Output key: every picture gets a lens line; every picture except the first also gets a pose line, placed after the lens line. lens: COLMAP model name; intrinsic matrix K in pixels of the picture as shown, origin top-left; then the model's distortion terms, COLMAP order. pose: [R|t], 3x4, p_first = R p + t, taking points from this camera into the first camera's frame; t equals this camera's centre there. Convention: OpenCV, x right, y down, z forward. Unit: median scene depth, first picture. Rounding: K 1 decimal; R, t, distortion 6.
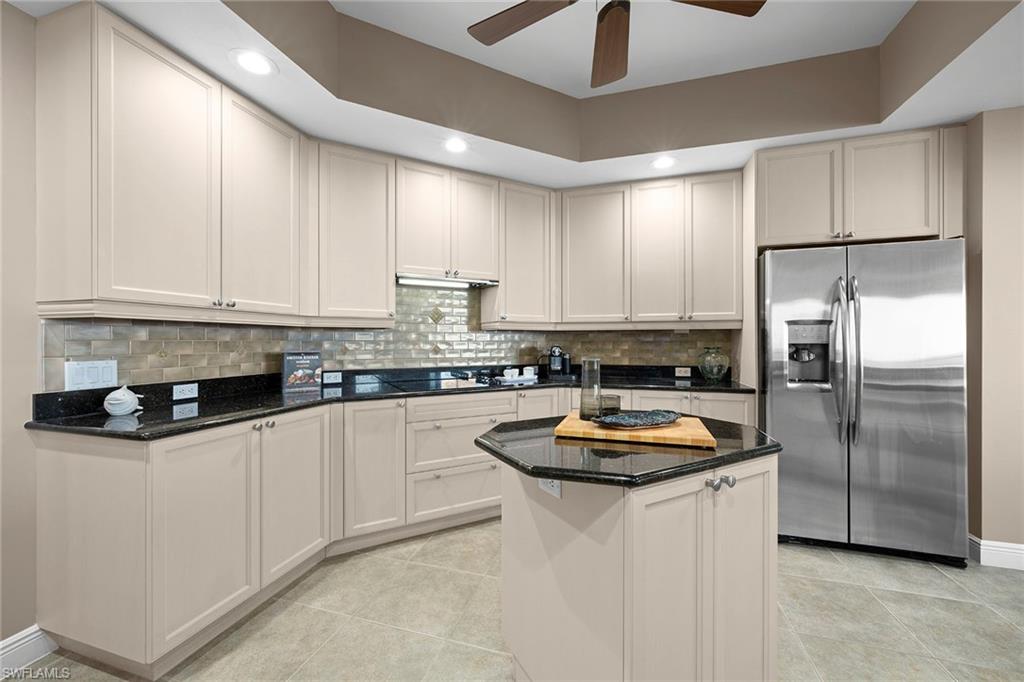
lens RADIAL K [[393.7, 0, 518.5], [0, 393.7, 341.8], [0, 0, 1]] dist [-0.006307, -0.000171]
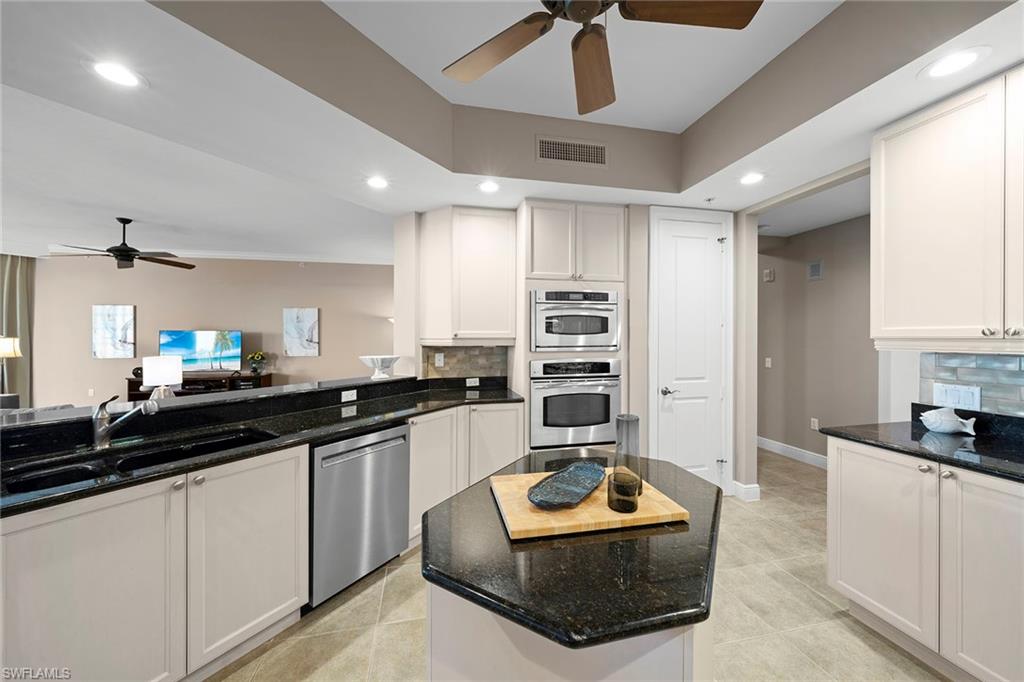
lens RADIAL K [[371.6, 0, 512.0], [0, 371.6, 337.9], [0, 0, 1]] dist [-0.001849, -0.000026]
pose [[-0.878251, 0.012250, -0.478044, 0.428470], [0.013215, 0.999912, 0.001344, -0.077298], [0.478018, -0.005137, -0.878335, 0.920911]]
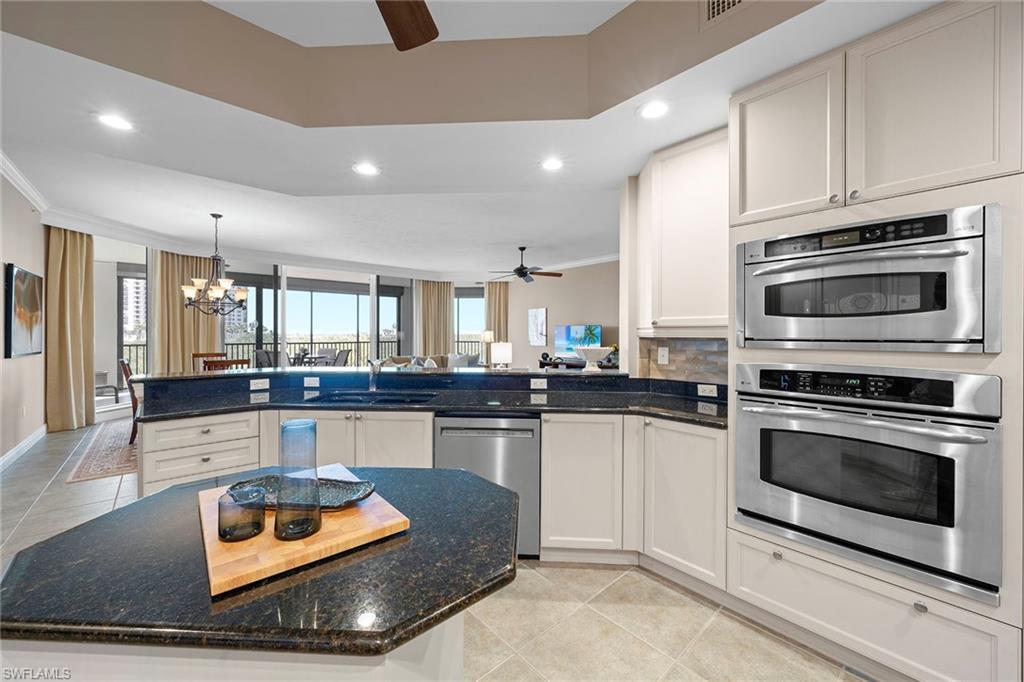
lens RADIAL K [[393.7, 0, 498.7], [0, 393.7, 333.8], [0, 0, 1]] dist [-0.006307, -0.000171]
pose [[-0.833956, 0.006865, 0.551789, -0.214019], [0.001851, 0.999952, -0.009643, -0.050806], [-0.551829, -0.007021, -0.833928, 0.782337]]
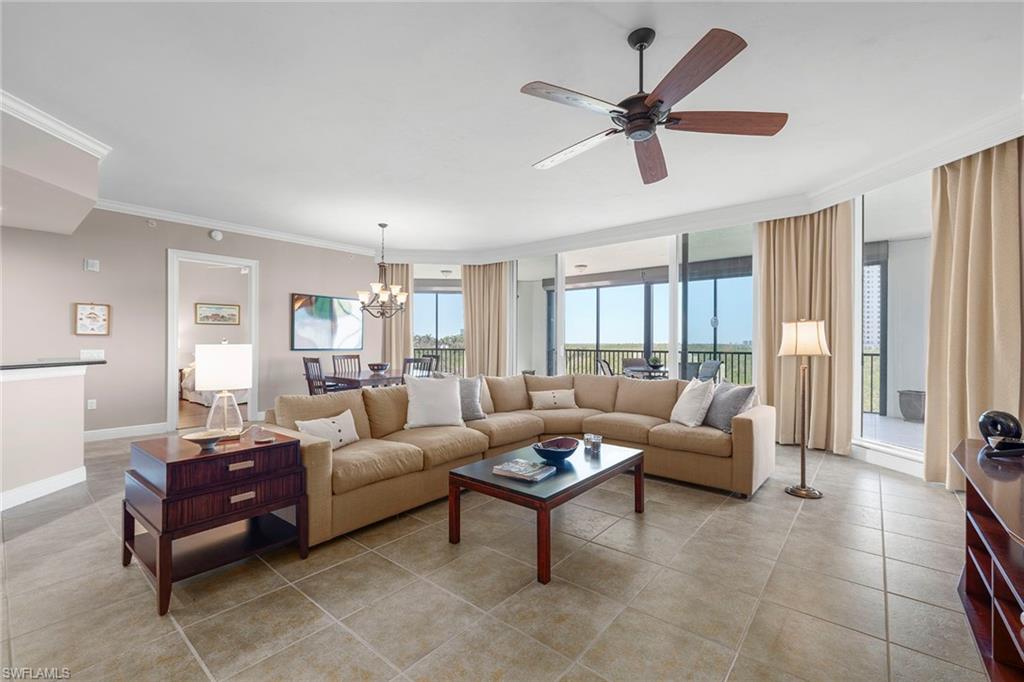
lens RADIAL K [[421.6, 0, 511.7], [0, 421.6, 347.2], [0, 0, 1]] dist [0.007574, -0.000194]
pose [[0.390176, 0.000439, 0.920740, 0.301726], [-0.013284, 0.999898, 0.005153, -0.027258], [-0.920644, -0.014242, 0.390142, -1.940629]]
